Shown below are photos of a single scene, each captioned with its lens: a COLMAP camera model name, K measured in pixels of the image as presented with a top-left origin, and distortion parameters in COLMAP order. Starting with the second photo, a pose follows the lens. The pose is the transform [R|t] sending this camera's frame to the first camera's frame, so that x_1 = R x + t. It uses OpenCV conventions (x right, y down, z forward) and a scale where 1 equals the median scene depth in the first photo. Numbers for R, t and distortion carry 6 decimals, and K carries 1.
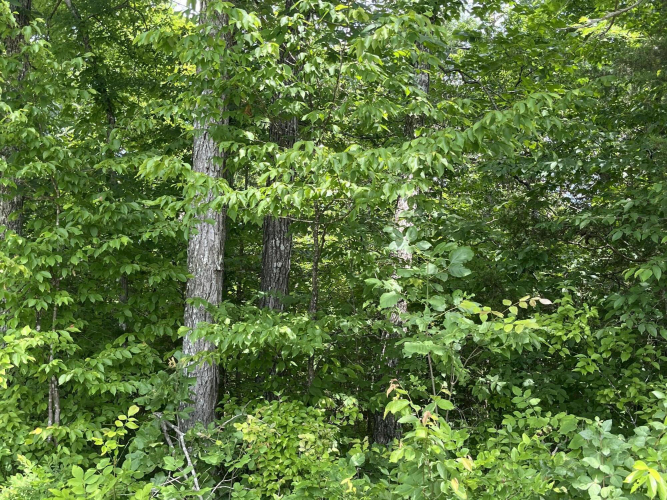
lens RADIAL K [[786.9, 0, 333.5], [0, 786.9, 250.0], [0, 0, 1]] dist [0.054141, 0.001114]
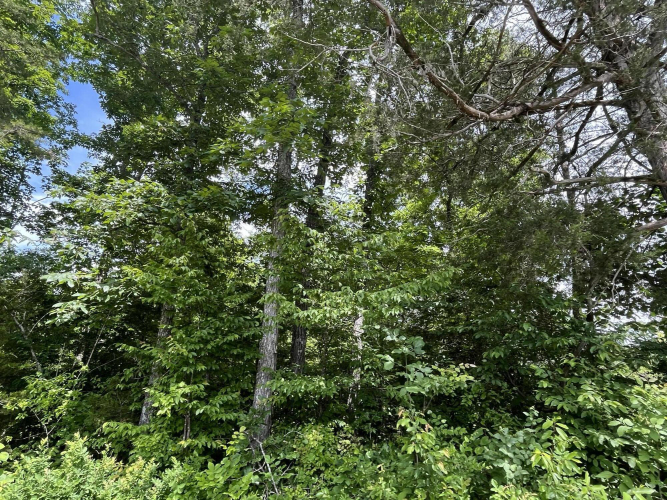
lens RADIAL K [[361.7, 0, 333.5], [0, 361.7, 250.0], [0, 0, 1]] dist [0.001911, -0.000573]
pose [[0.993072, 0.038720, 0.110944, -0.132319], [-0.007875, 0.963959, -0.265935, 0.018712], [-0.117242, 0.263219, 0.957586, 0.039722]]
